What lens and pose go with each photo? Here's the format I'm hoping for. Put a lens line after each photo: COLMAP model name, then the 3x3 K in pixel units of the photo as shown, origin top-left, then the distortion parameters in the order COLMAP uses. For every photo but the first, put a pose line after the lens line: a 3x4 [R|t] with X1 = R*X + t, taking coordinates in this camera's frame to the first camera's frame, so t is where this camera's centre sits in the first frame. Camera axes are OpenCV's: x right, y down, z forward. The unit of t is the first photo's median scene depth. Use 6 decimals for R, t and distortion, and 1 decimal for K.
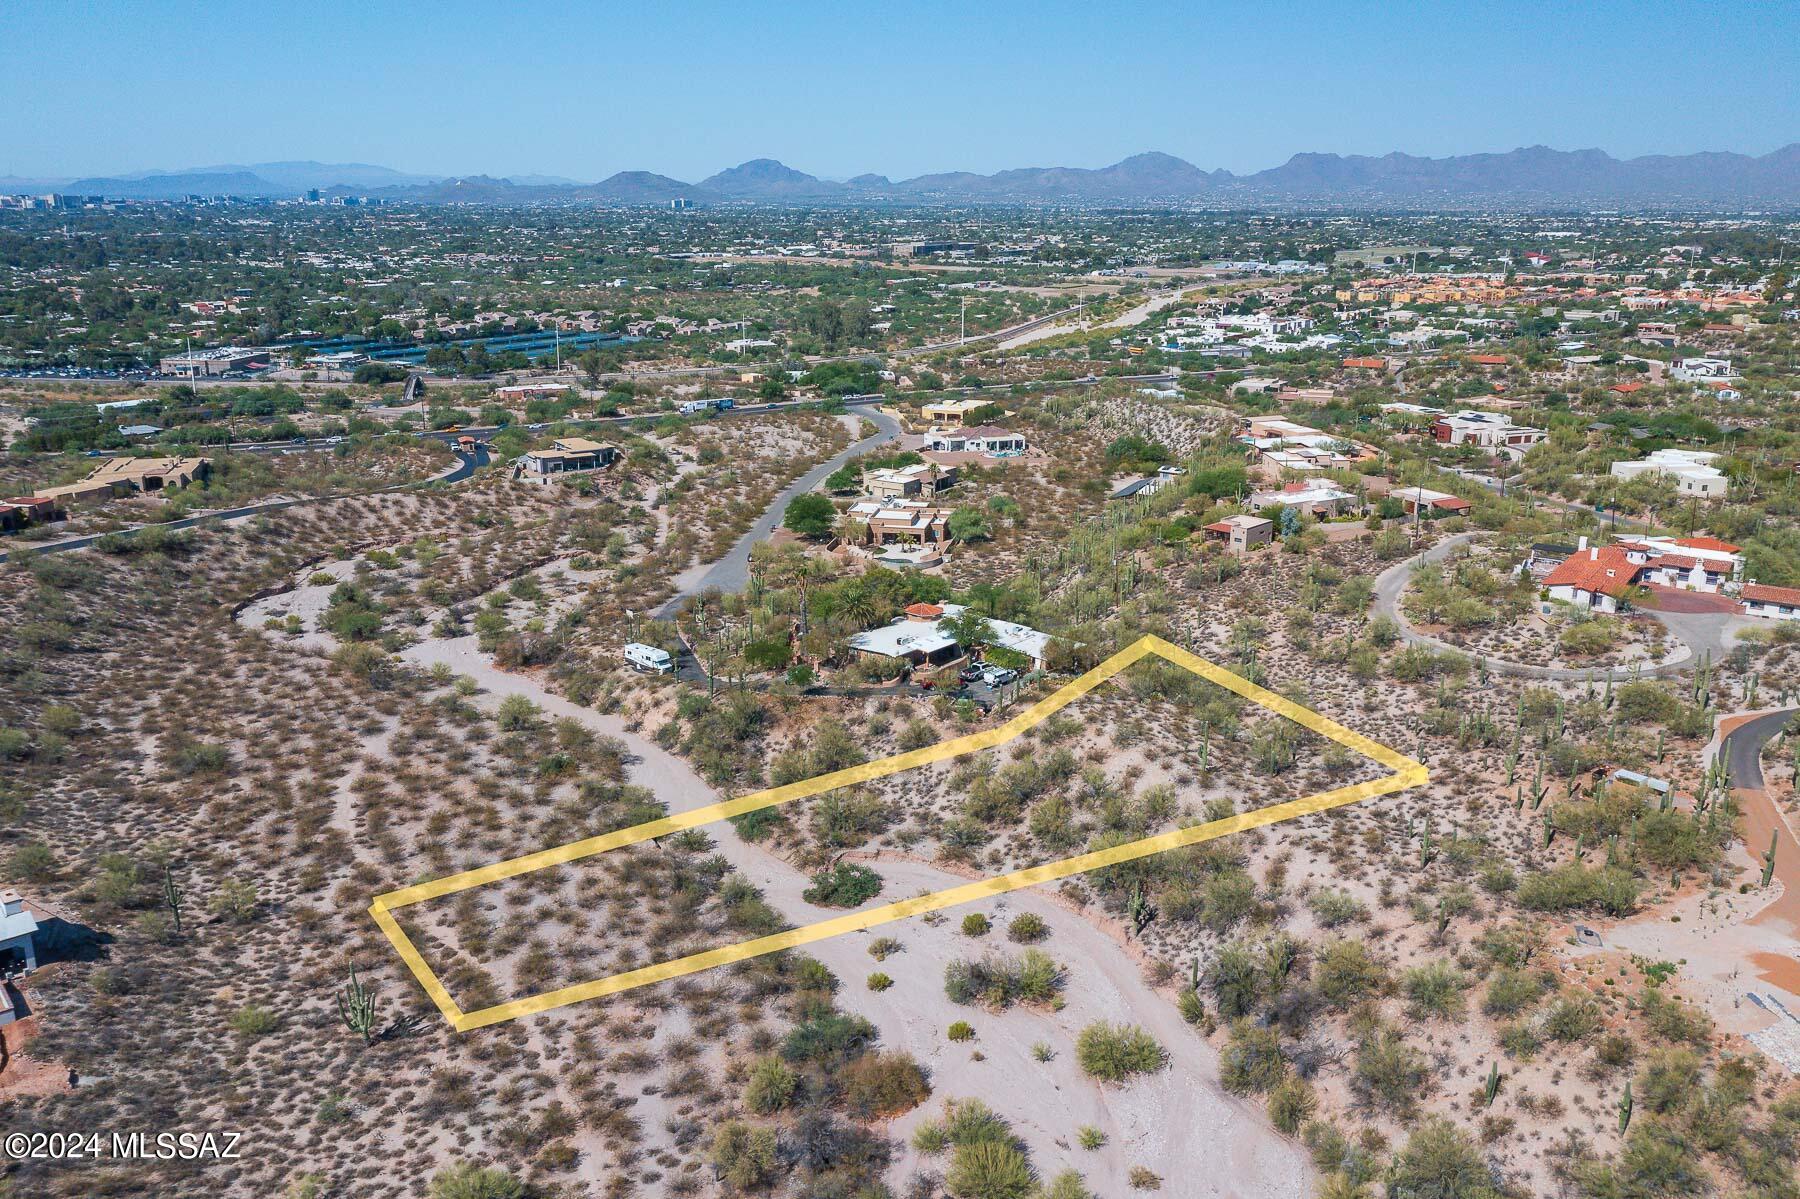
lens RADIAL K [[1422.9, 0, 902.1], [0, 1422.9, 601.1], [0, 0, 1]] dist [-0.012085, 0.007944]
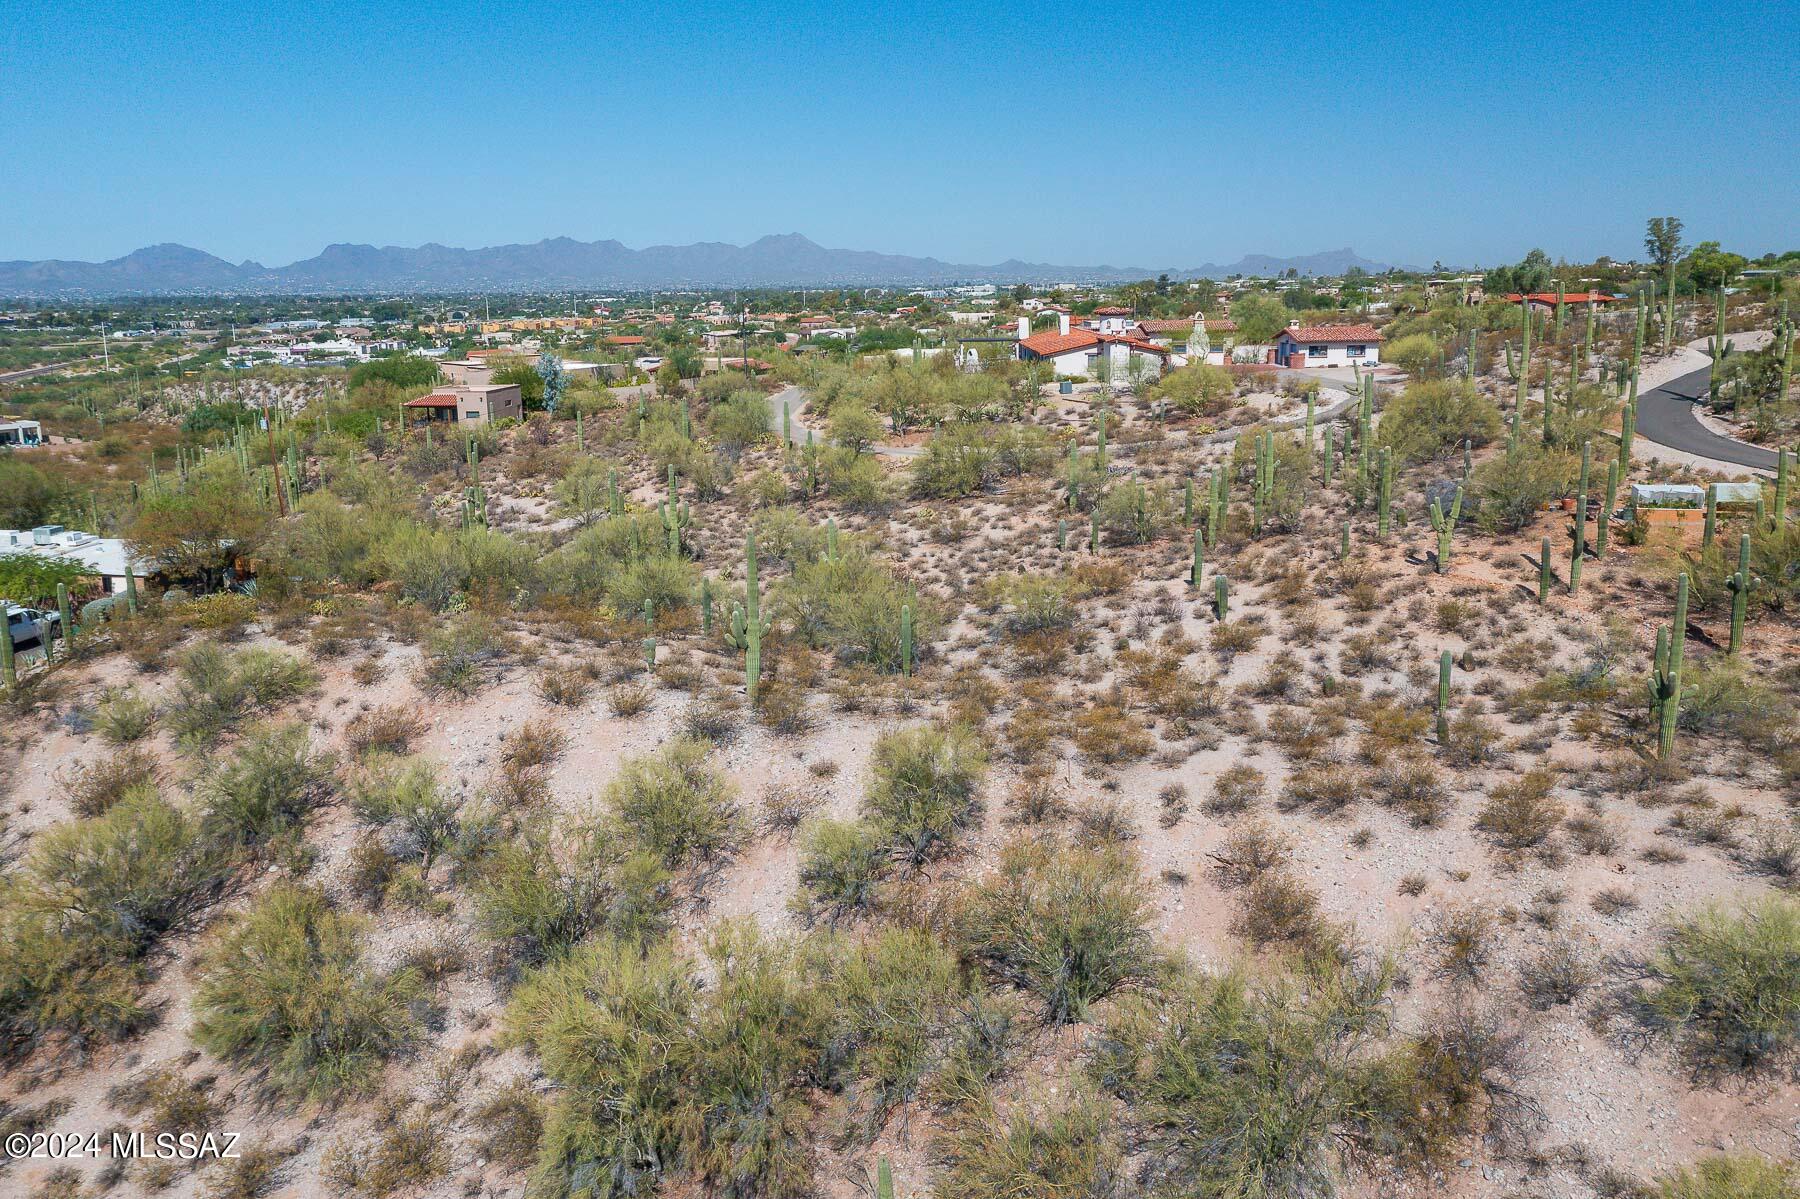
lens RADIAL K [[1422.9, 0, 904.3], [0, 1422.9, 599.8], [0, 0, 1]] dist [-0.012085, 0.007944]
pose [[0.805352, -0.144057, 0.575027, 0.056763], [0.179868, 0.983676, -0.005481, 0.106033], [-0.564851, 0.107843, 0.818116, 0.707990]]
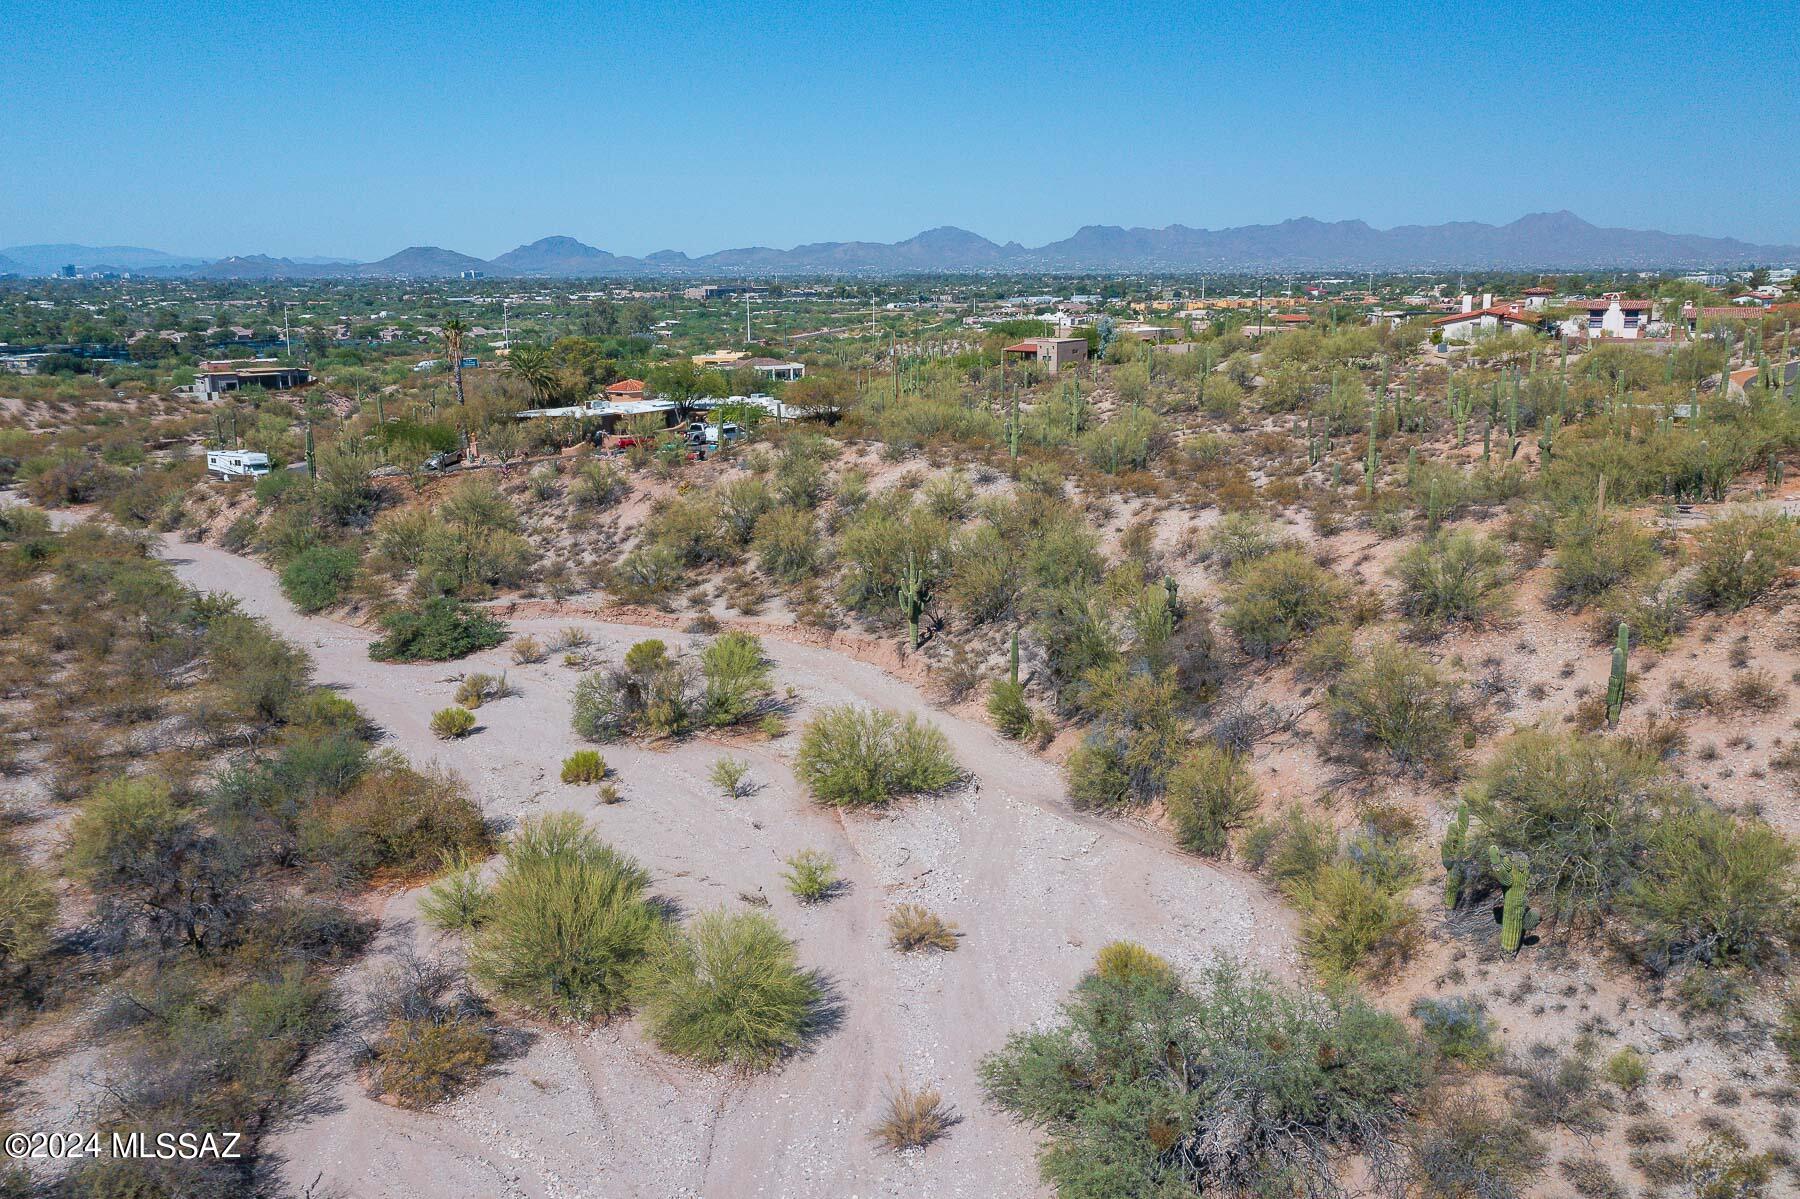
lens RADIAL K [[1422.9, 0, 897.7], [0, 1422.9, 599.2], [0, 0, 1]] dist [-0.012085, 0.007944]
pose [[0.991032, -0.041860, 0.126897, 0.070994], [0.048555, 0.997562, -0.050125, 0.209818], [-0.124489, 0.055837, 0.990649, 0.352193]]
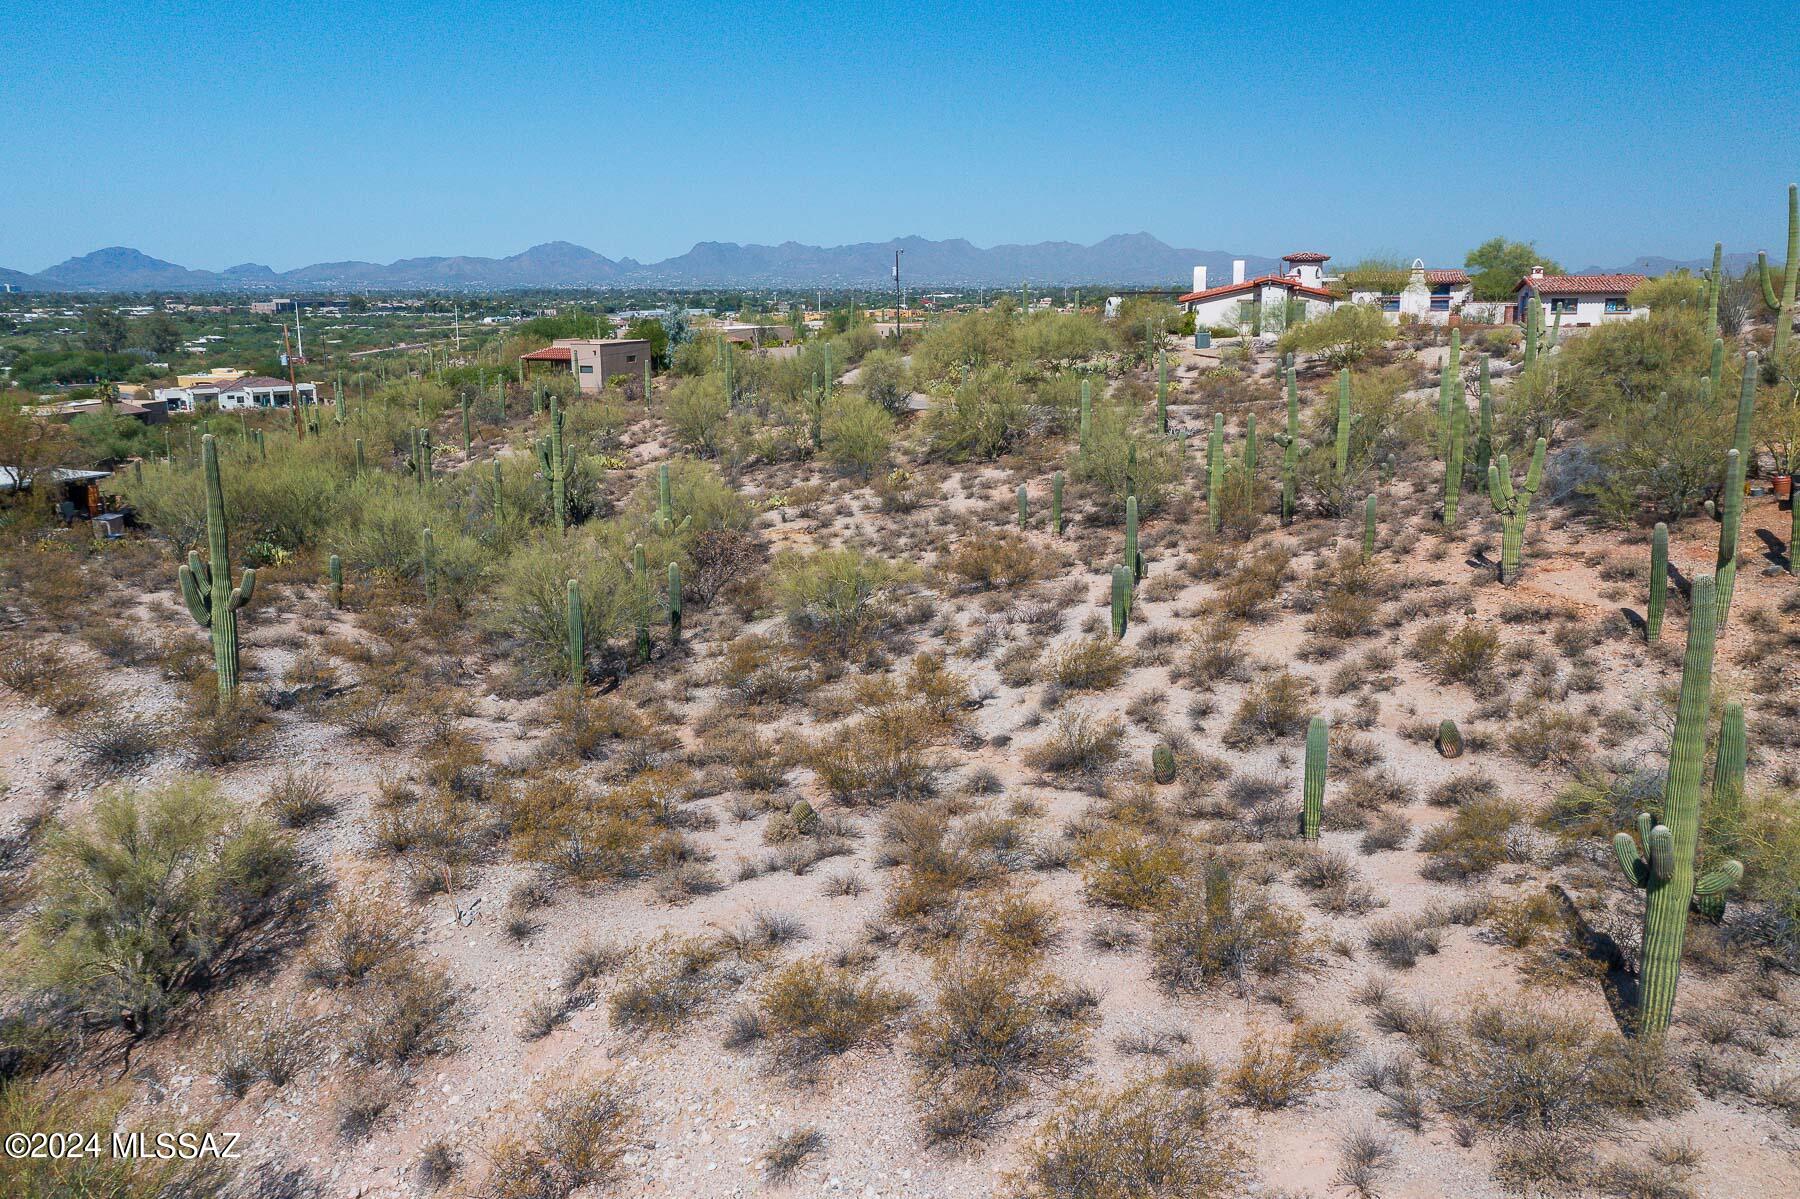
lens RADIAL K [[1422.9, 0, 897.6], [0, 1422.9, 603.2], [0, 0, 1]] dist [-0.012085, 0.007944]
pose [[0.923363, -0.092532, 0.372611, 0.222725], [0.114657, 0.992693, -0.037610, 0.123847], [-0.366409, 0.077450, 0.927225, 0.764774]]
